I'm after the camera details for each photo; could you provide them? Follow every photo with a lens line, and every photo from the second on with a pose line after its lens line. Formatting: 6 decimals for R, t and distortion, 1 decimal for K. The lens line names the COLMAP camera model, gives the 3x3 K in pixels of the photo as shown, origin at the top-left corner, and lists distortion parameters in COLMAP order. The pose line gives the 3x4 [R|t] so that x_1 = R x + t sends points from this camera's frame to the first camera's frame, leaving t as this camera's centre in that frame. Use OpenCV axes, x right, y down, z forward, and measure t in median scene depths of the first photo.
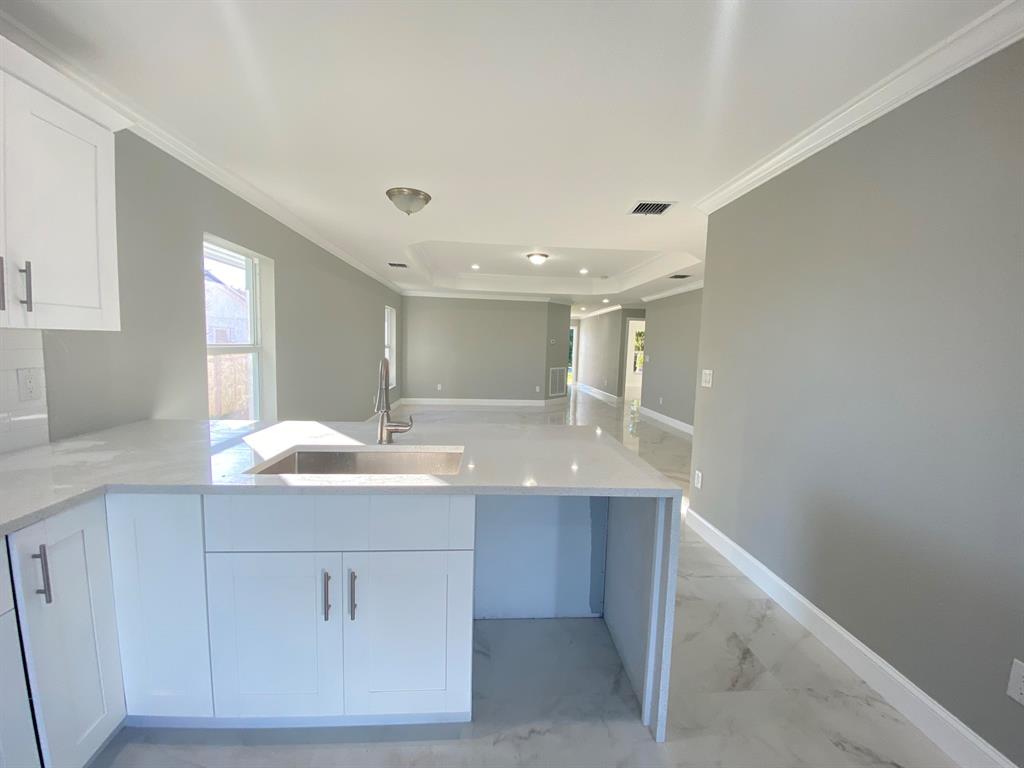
lens RADIAL K [[419.0, 0, 510.7], [0, 419.0, 381.7], [0, 0, 1]] dist [-0.004392, -0.000930]
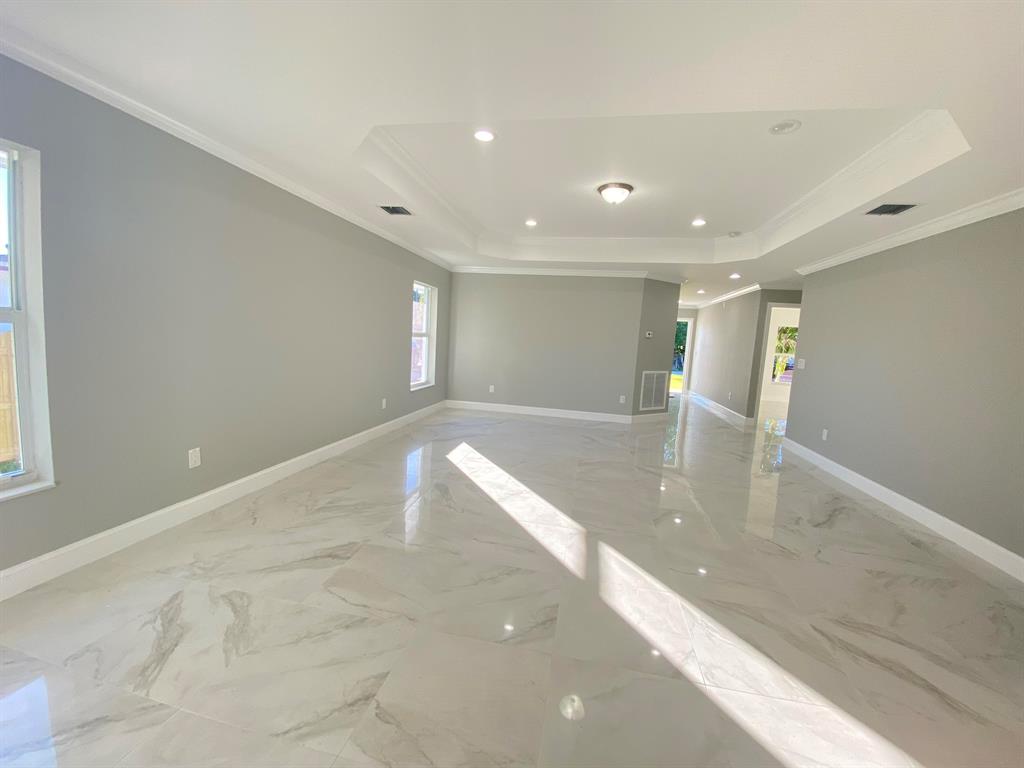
lens RADIAL K [[419.0, 0, 507.8], [0, 419.0, 381.6], [0, 0, 1]] dist [-0.004392, -0.000930]
pose [[0.961946, 0.053003, -0.268049, 0.066242], [-0.051602, 0.998592, 0.012272, -0.011838], [0.268322, 0.002027, 0.963327, 0.260186]]
